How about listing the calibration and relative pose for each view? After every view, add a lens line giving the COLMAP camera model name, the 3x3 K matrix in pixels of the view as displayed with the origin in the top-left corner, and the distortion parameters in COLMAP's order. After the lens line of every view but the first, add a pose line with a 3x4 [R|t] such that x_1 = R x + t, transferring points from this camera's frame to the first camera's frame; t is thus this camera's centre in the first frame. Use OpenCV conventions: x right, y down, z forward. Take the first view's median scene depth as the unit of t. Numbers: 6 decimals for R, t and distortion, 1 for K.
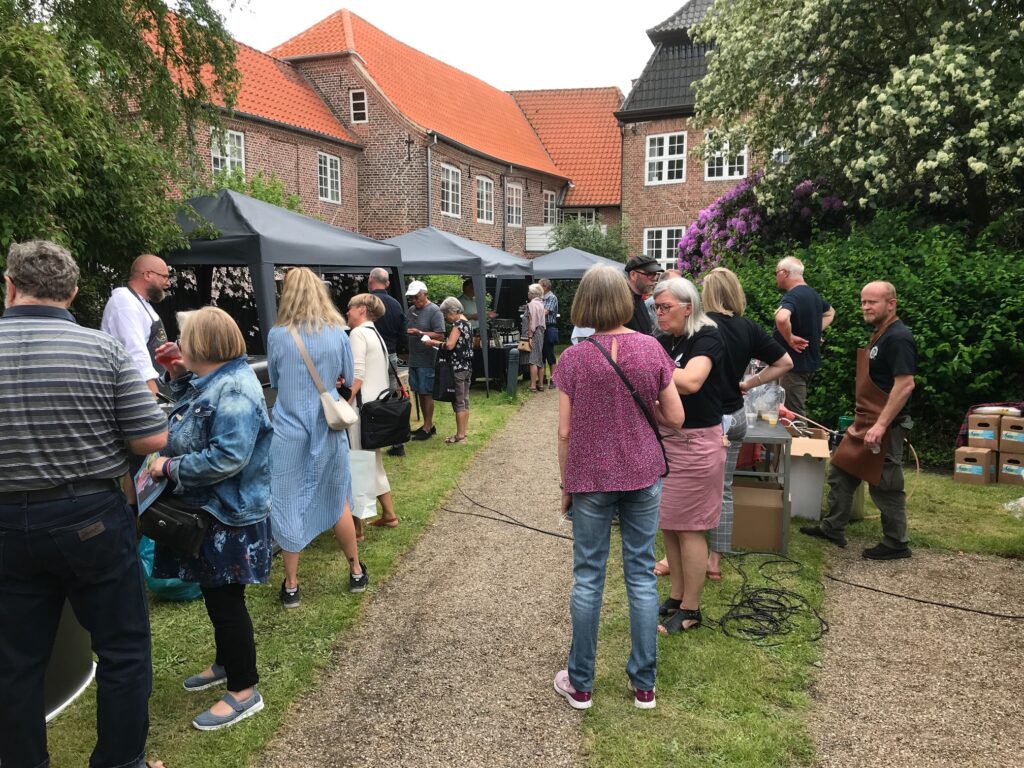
lens RADIAL K [[859.0, 0, 512.6], [0, 859.0, 385.3], [0, 0, 1]] dist [0.029253, -0.022329]
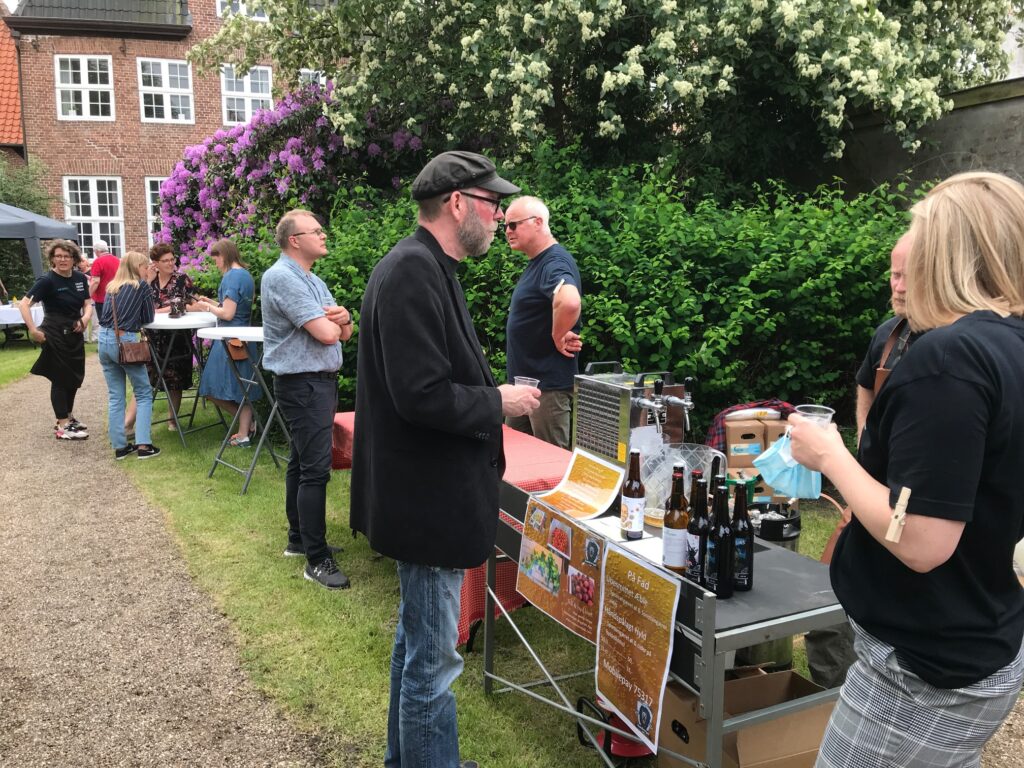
lens RADIAL K [[859.0, 0, 512.7], [0, 859.0, 377.8], [0, 0, 1]] dist [0.029253, -0.022329]
pose [[0.789672, -0.084453, 0.607689, -0.014755], [0.068368, 0.996425, 0.049635, -0.014652], [-0.609708, 0.002351, 0.792623, 0.147253]]
